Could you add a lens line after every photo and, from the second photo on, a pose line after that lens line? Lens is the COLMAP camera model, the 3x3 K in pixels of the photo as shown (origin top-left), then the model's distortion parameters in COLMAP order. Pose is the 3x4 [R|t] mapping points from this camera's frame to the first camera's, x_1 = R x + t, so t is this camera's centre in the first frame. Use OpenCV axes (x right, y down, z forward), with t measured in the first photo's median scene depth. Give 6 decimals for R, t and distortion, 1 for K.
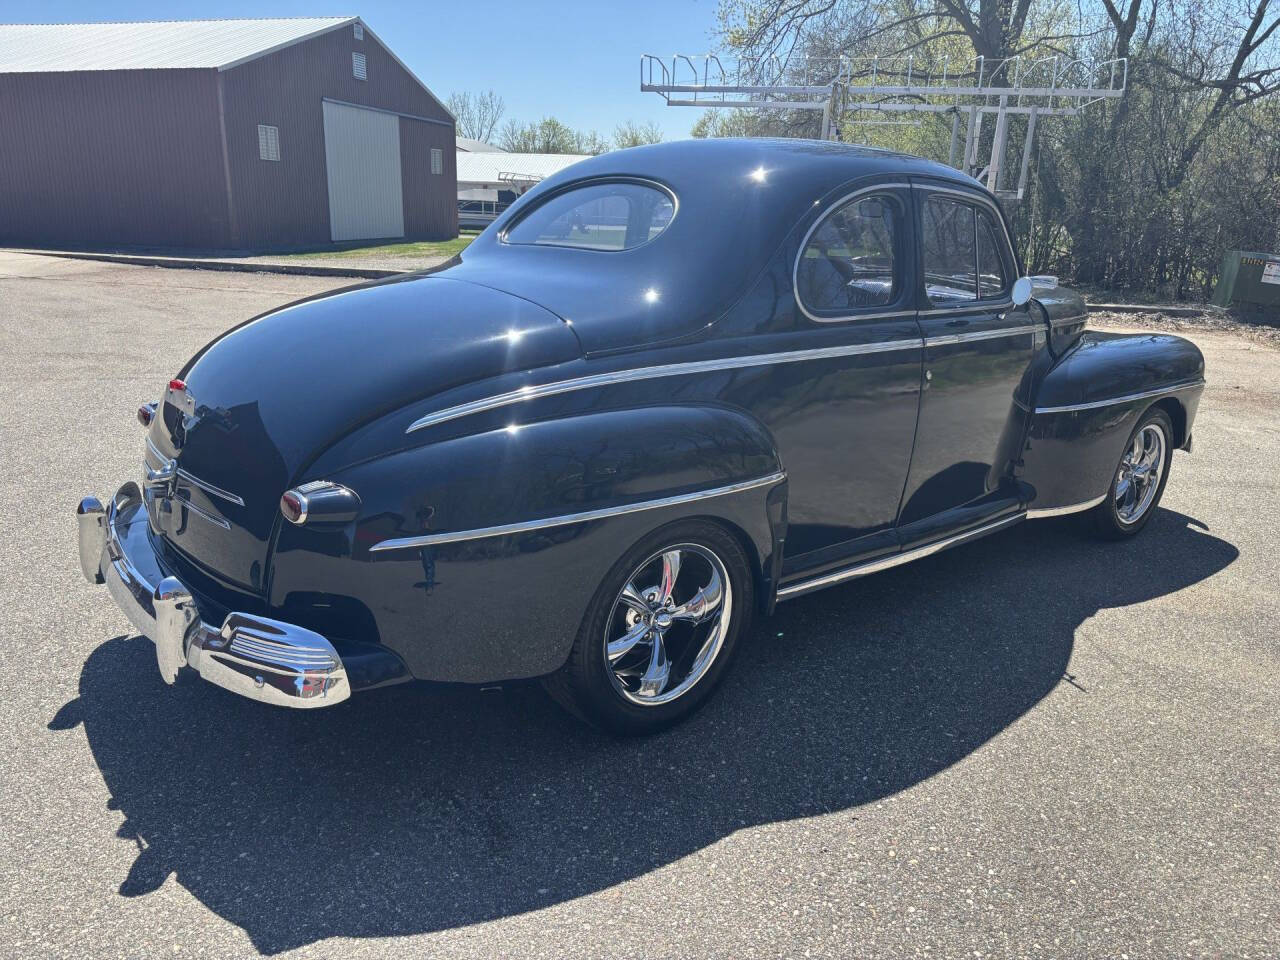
lens RADIAL K [[970.7, 0, 632.8], [0, 970.7, 482.0], [0, 0, 1]] dist [0.035505, -0.048327]
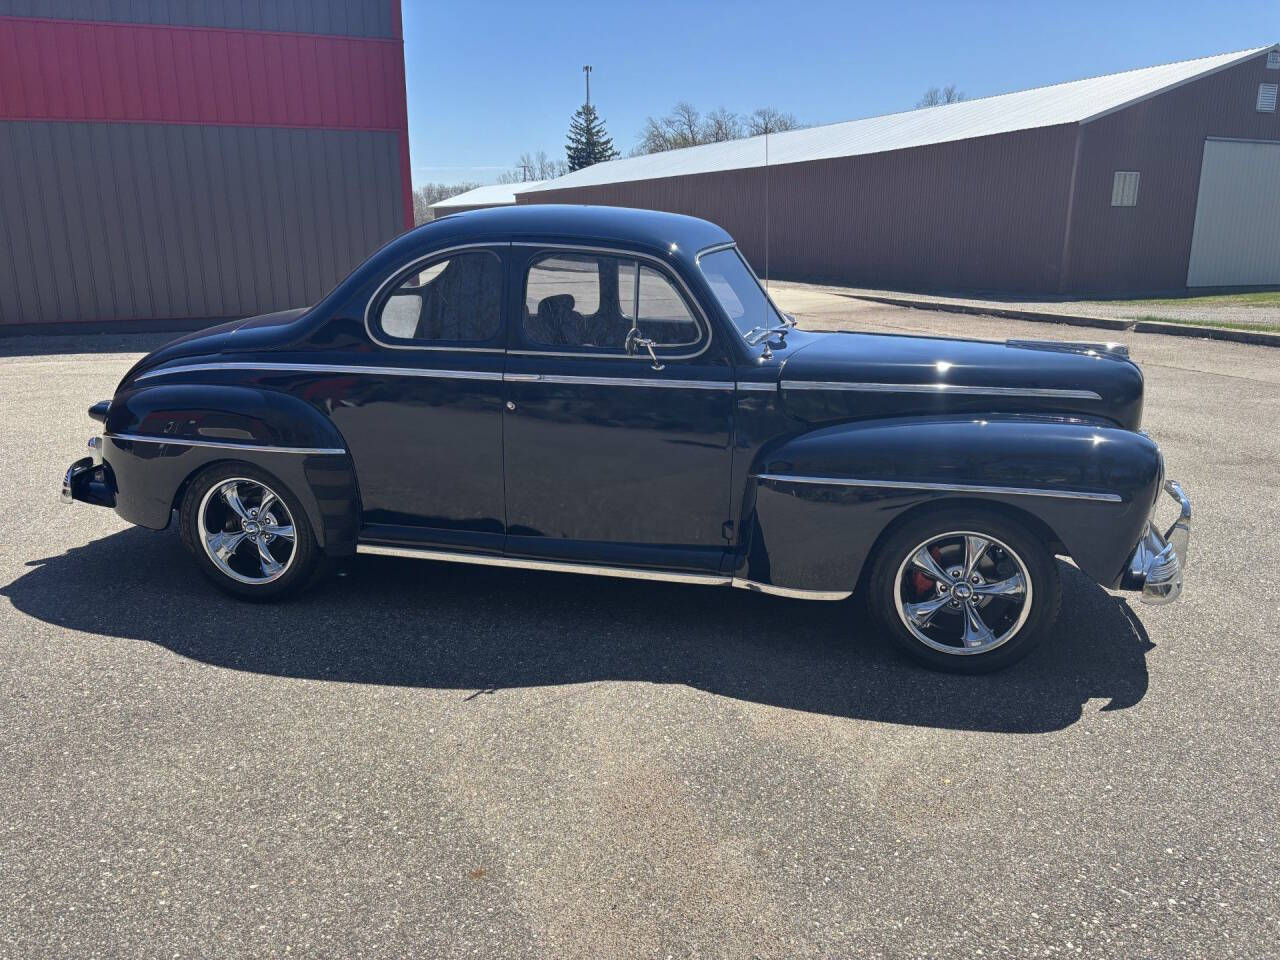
lens RADIAL K [[960.4, 0, 643.2], [0, 960.4, 478.9], [0, 0, 1]] dist [0.005828, 0.002589]
pose [[0.604992, 0.167240, -0.778470, 0.244099], [-0.201046, 0.978099, 0.053883, -0.022187], [0.770432, 0.123909, 0.625365, 0.079540]]
